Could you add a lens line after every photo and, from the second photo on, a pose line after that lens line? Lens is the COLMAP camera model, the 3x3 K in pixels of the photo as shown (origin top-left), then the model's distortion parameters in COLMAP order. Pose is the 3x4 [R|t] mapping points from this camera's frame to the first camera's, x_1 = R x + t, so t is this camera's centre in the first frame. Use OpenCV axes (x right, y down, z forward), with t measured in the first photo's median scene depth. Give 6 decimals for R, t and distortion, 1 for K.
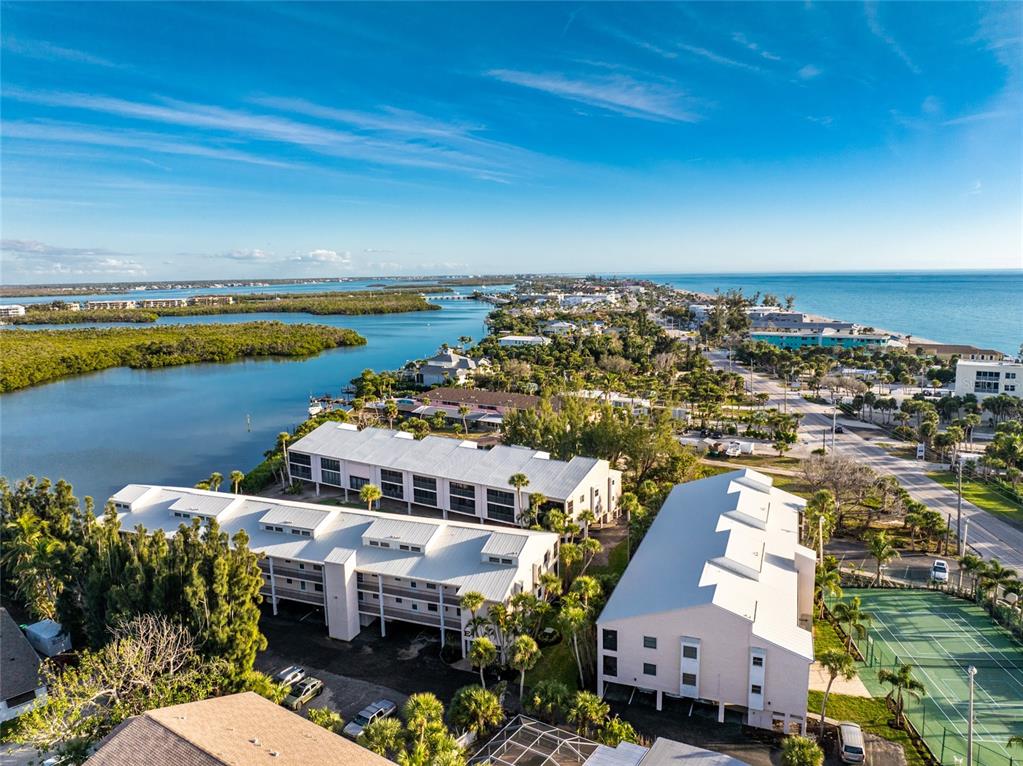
lens RADIAL K [[738.4, 0, 511.5], [0, 738.4, 377.7], [0, 0, 1]] dist [-0.027582, -0.017581]
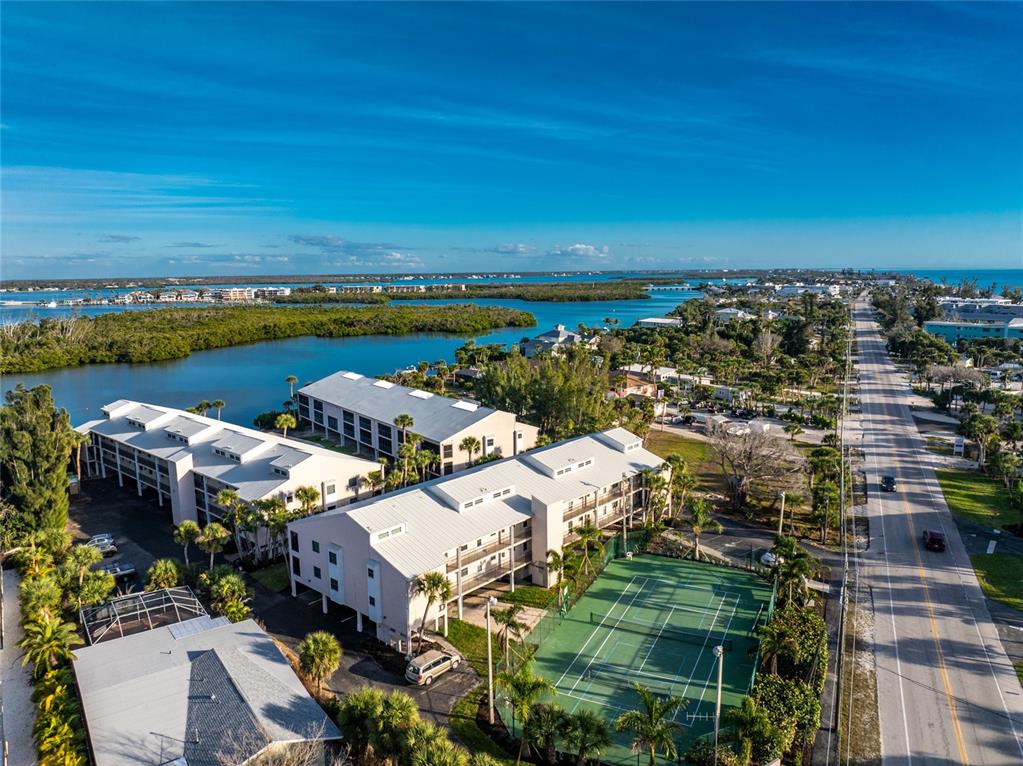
lens RADIAL K [[738.4, 0, 506.5], [0, 738.4, 389.0], [0, 0, 1]] dist [-0.027582, -0.017581]
pose [[0.934625, 0.061217, -0.350327, 0.158686], [-0.053956, 0.998079, 0.030461, 0.016719], [0.351518, -0.009567, 0.936132, 0.019961]]
